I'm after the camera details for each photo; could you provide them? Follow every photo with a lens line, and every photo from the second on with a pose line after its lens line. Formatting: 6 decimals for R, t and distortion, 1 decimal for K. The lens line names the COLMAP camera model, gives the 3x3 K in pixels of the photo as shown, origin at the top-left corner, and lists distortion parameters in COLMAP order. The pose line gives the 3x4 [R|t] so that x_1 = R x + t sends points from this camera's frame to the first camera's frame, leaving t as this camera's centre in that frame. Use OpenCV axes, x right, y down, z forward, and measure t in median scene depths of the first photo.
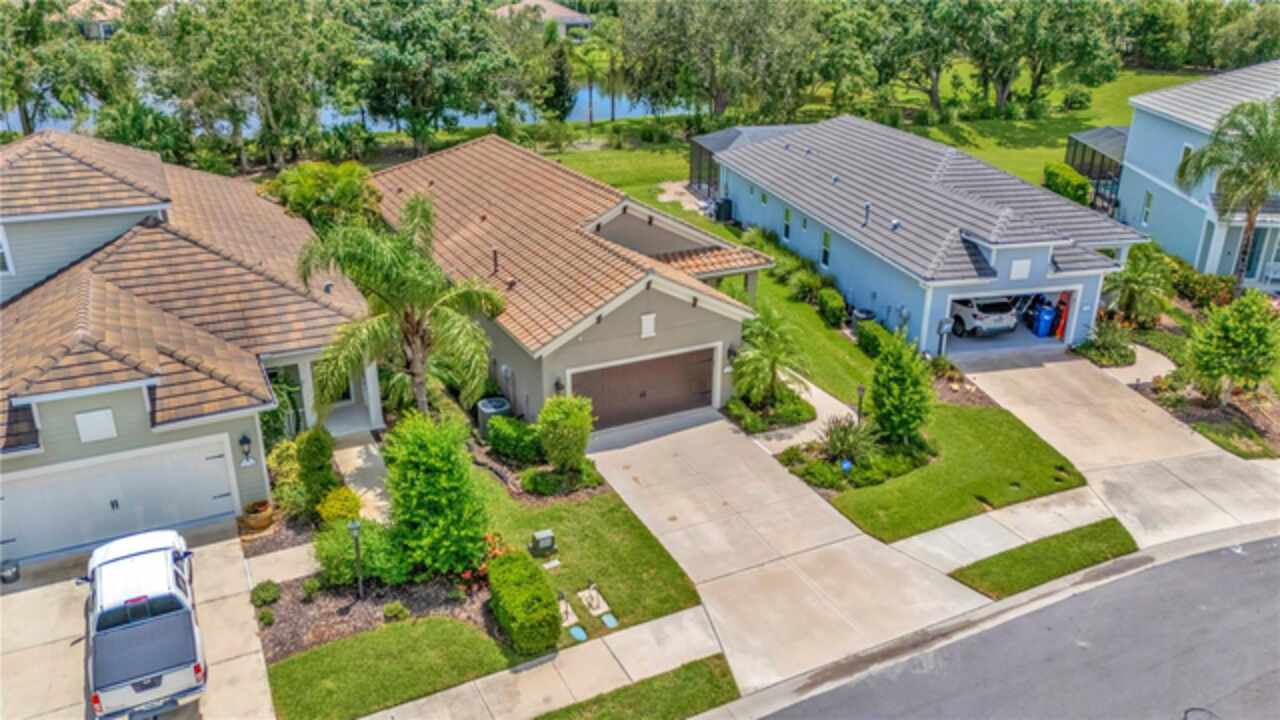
lens RADIAL K [[944.8, 0, 640.0], [0, 944.8, 360.0], [0, 0, 1]] dist [0.052990, -0.009348]
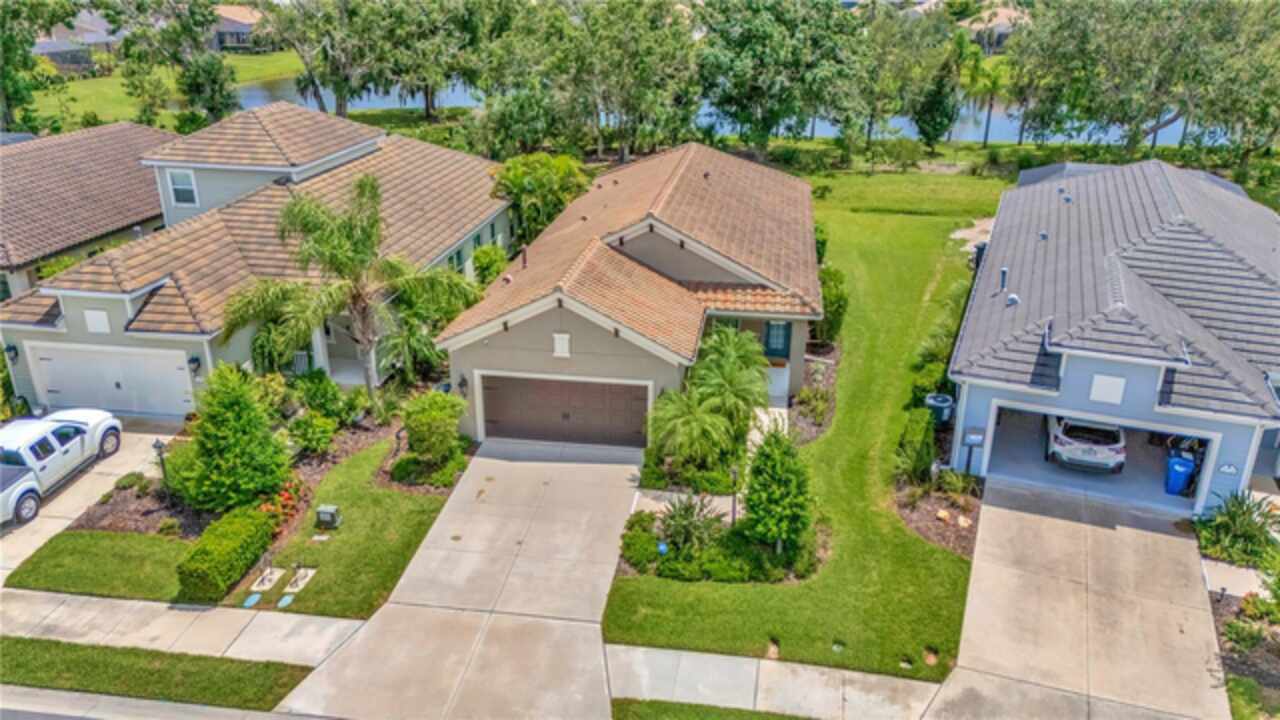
lens RADIAL K [[944.8, 0, 640.0], [0, 944.8, 360.0], [0, 0, 1]] dist [0.052990, -0.009348]
pose [[0.812342, 0.218447, -0.540723, 0.600724], [-0.222040, 0.973215, 0.059593, -0.097664], [0.539257, 0.071652, 0.839087, 0.242862]]
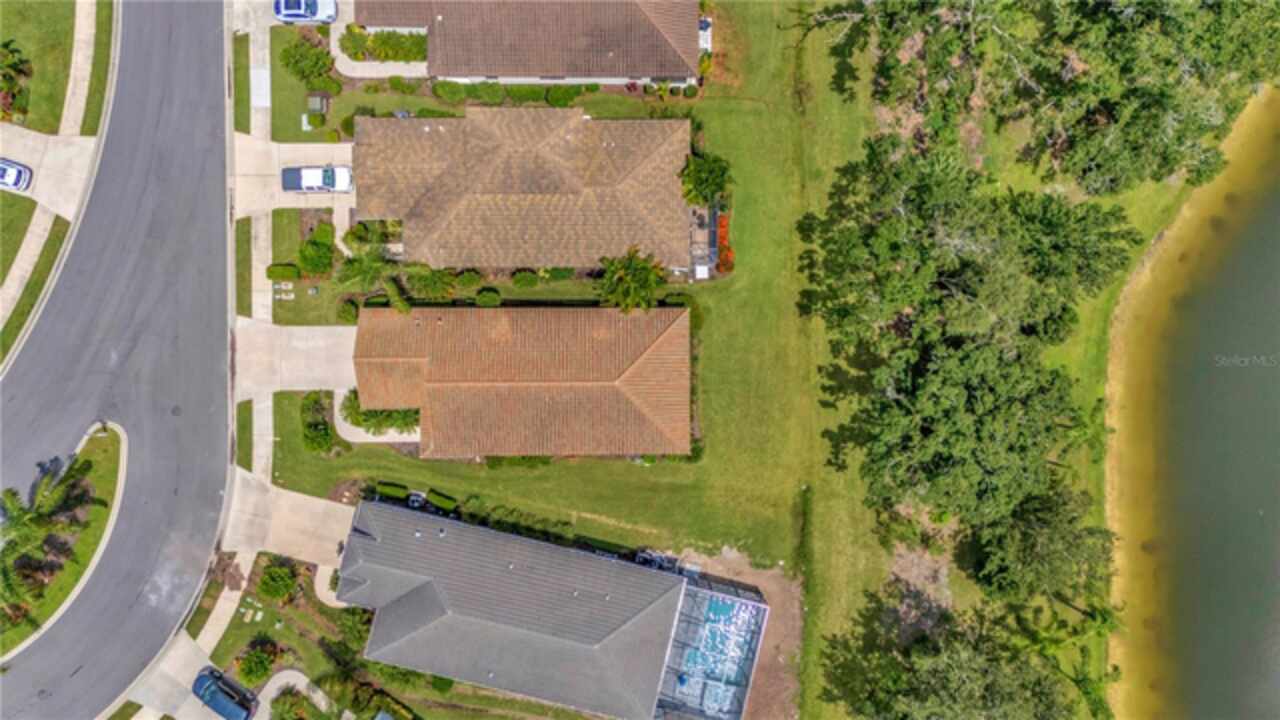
lens RADIAL K [[944.8, 0, 640.0], [0, 944.8, 360.0], [0, 0, 1]] dist [0.052990, -0.009348]
pose [[-0.455130, 0.890304, 0.014666, -0.368078], [-0.350776, -0.194410, 0.916058, -2.627182], [0.818421, 0.411781, 0.400779, 0.600000]]
